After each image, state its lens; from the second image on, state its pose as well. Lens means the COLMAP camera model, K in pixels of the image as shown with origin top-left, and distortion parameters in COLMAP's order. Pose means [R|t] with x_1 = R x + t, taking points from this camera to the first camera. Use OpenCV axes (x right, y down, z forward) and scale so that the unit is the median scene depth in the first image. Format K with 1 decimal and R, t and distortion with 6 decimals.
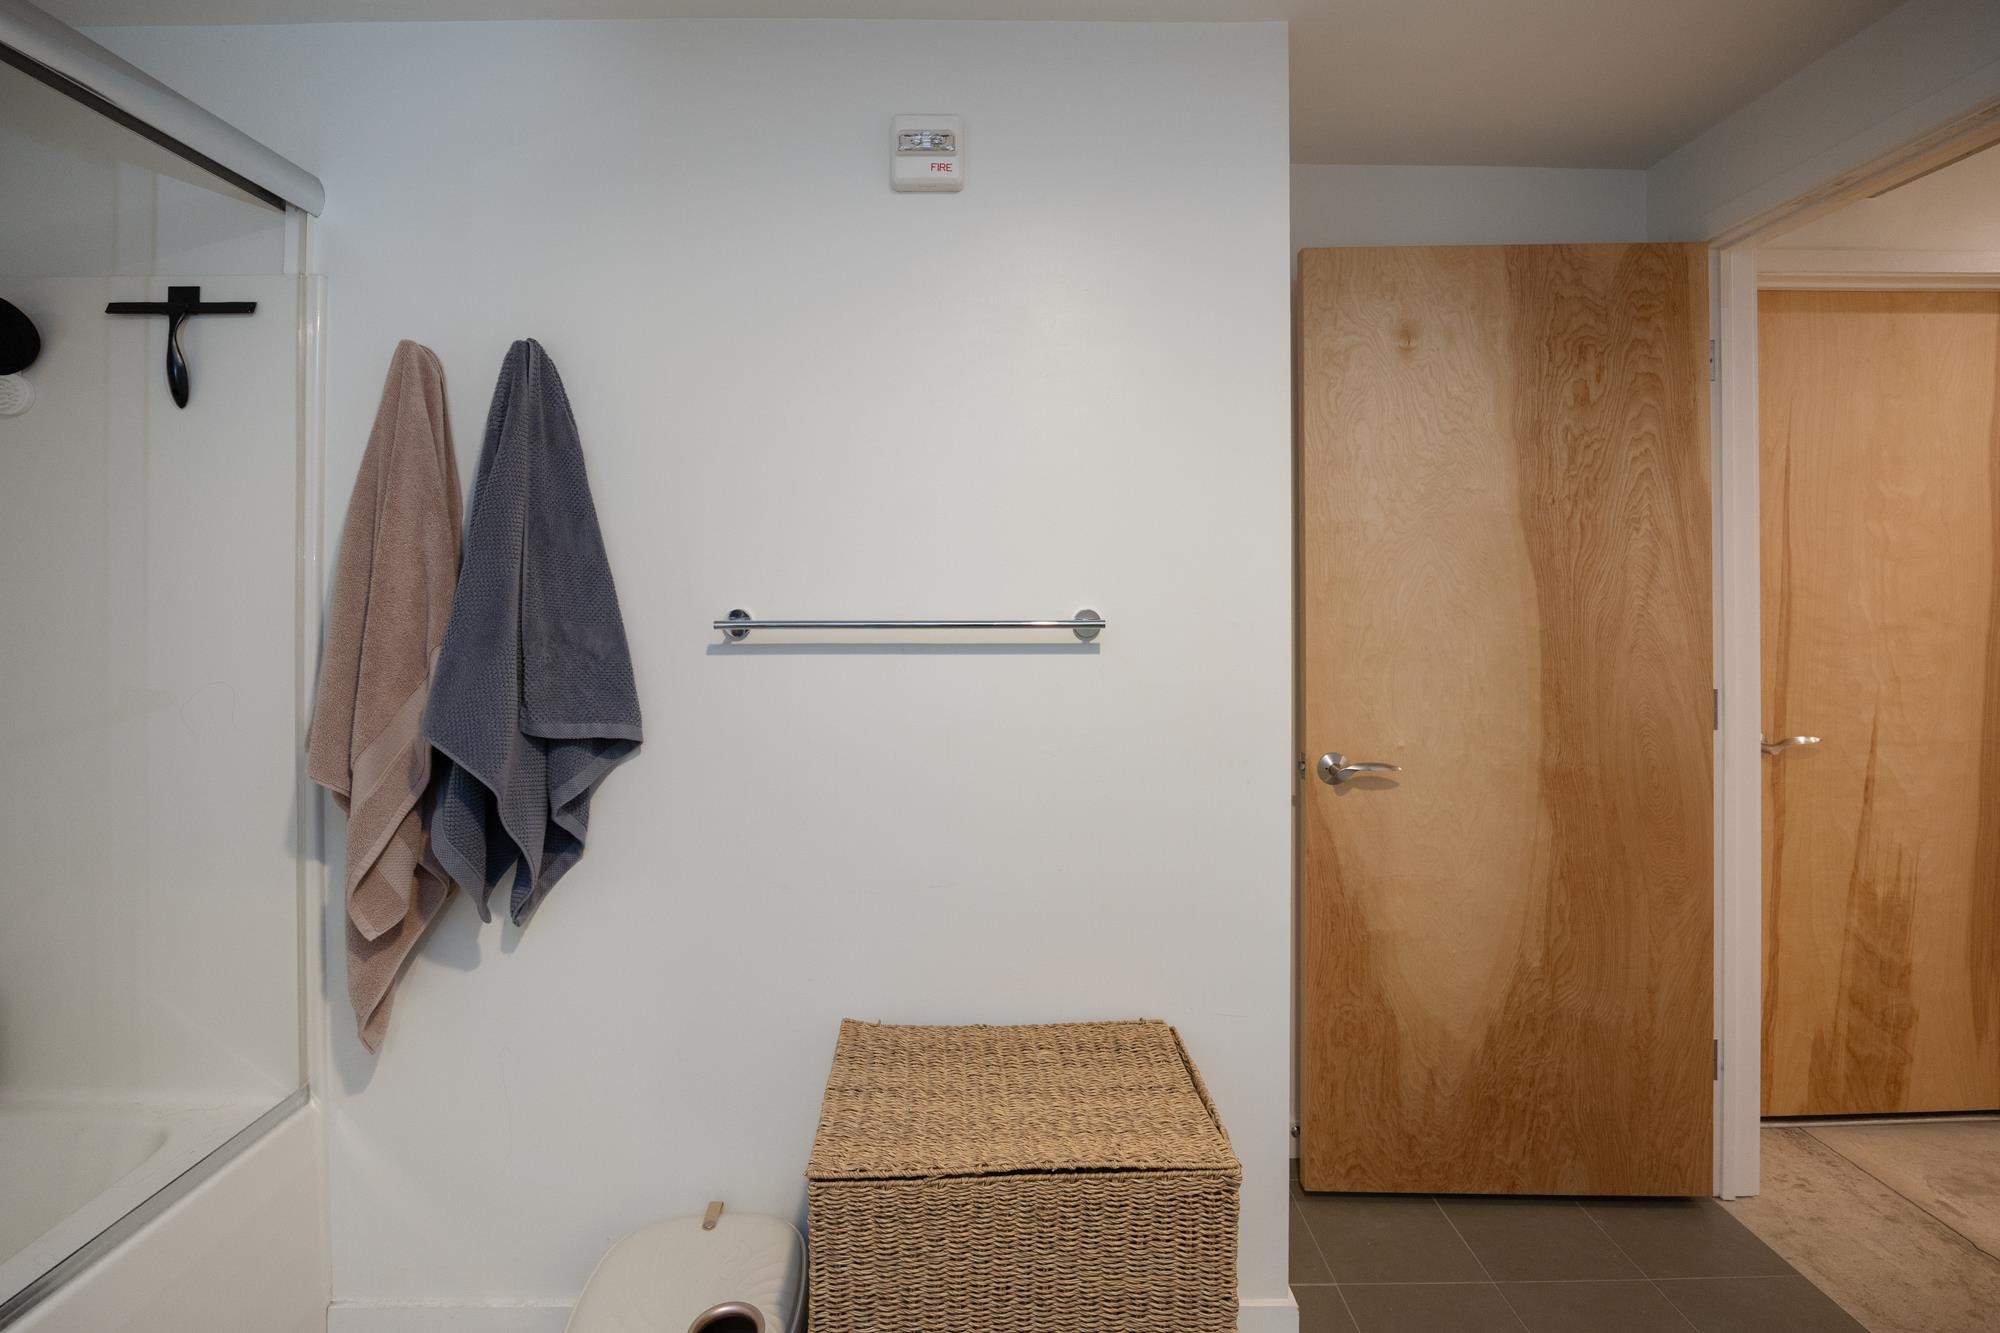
lens RADIAL K [[912.7, 0, 1003.2], [0, 912.7, 591.0], [0, 0, 1]] dist [-0.013389, -0.000075]
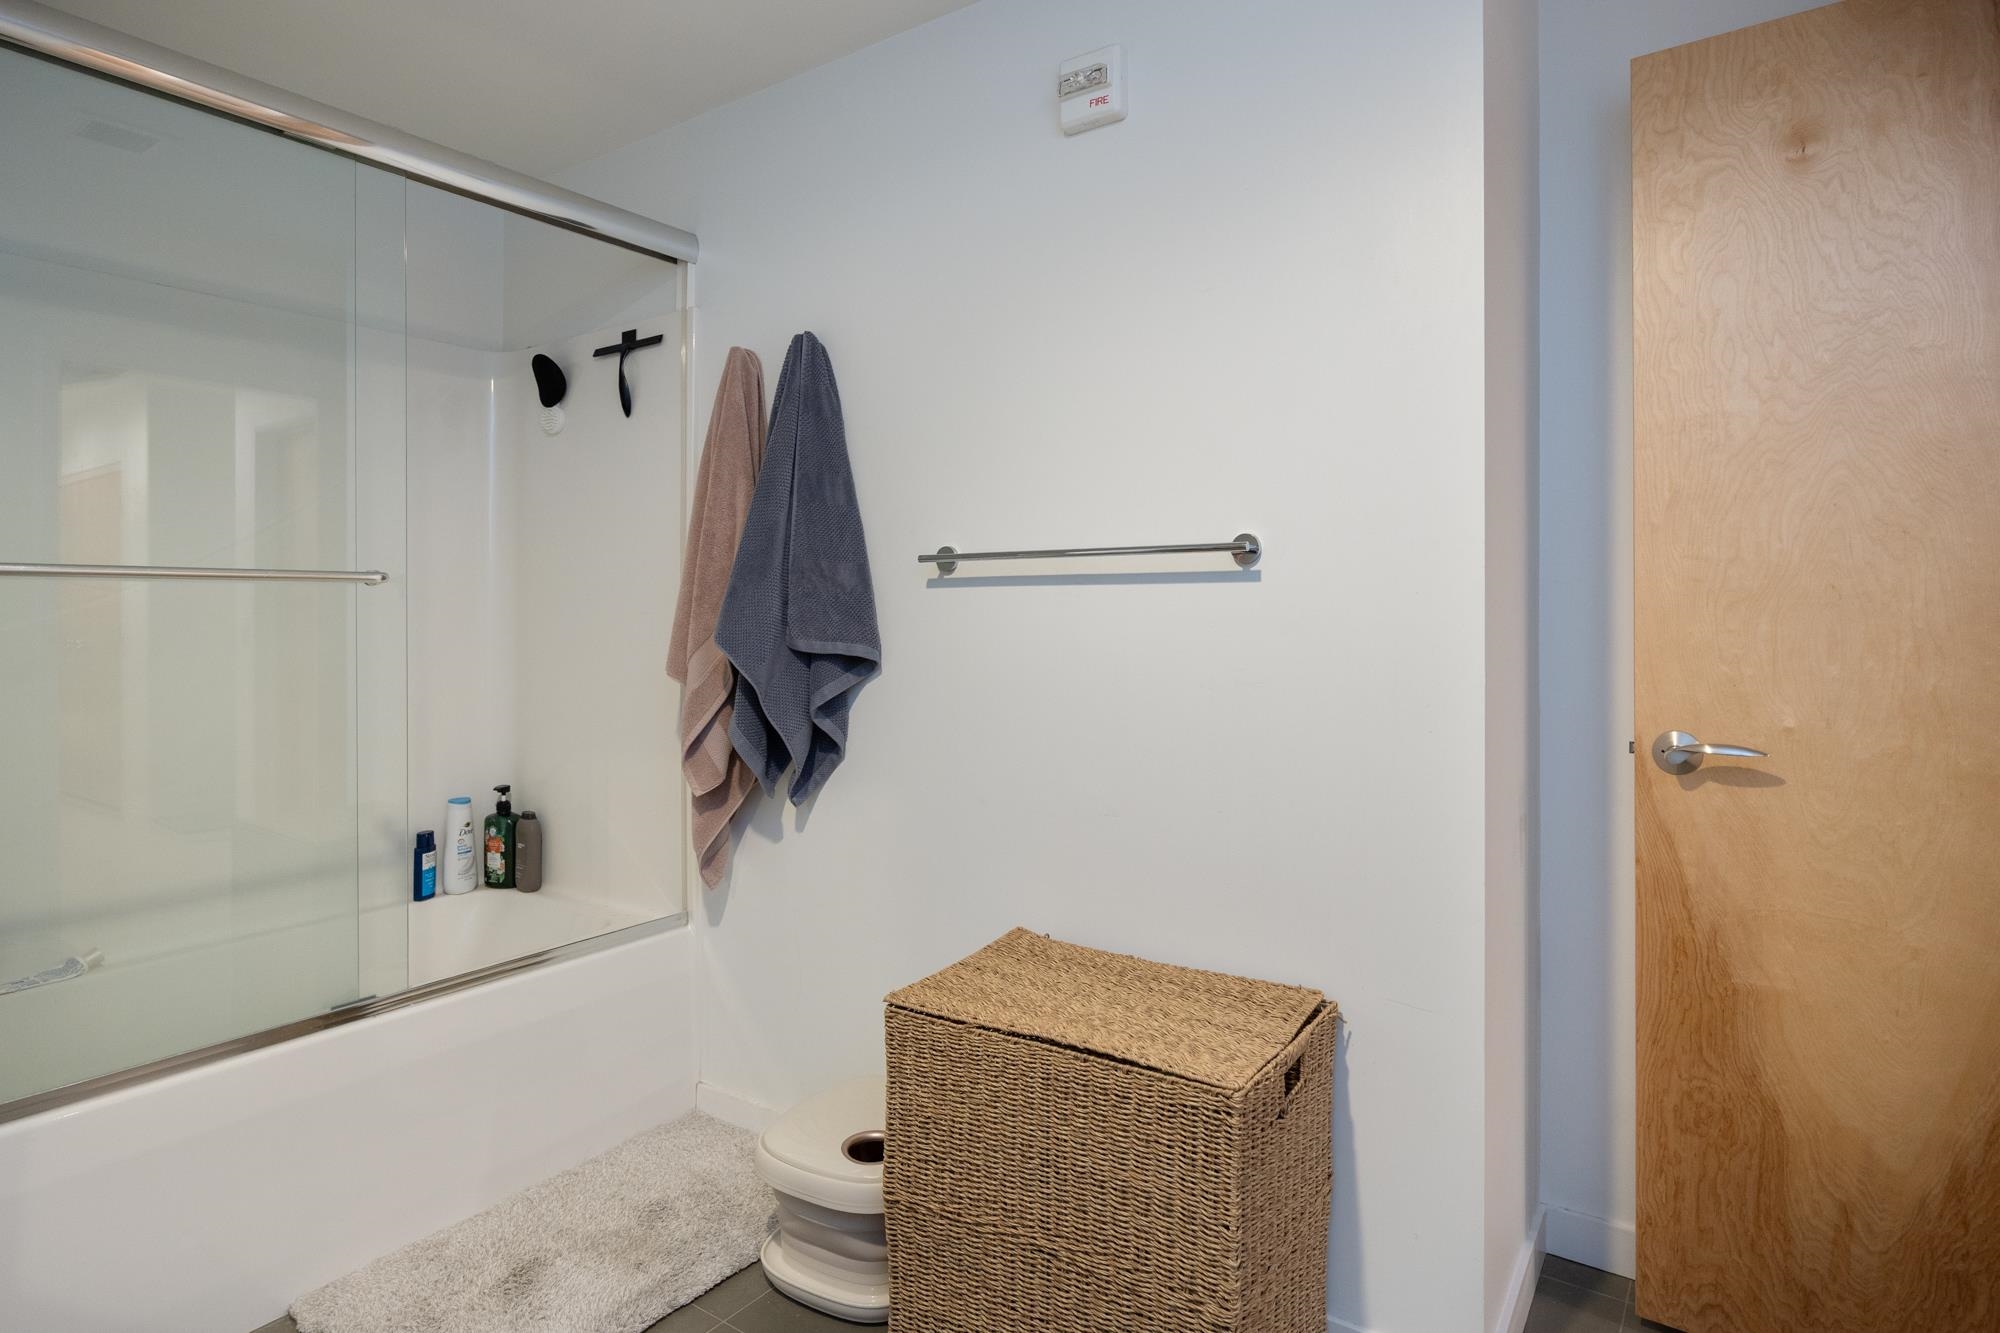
lens RADIAL K [[1110.3, 0, 985.0], [0, 1110.3, 614.1], [0, 0, 1]] dist [-0.004662, -0.001228]
pose [[0.806772, -0.000510, -0.590863, 0.551794], [0.000873, 1.000000, 0.000329, 0.102668], [0.590862, -0.000781, 0.806772, -0.069332]]
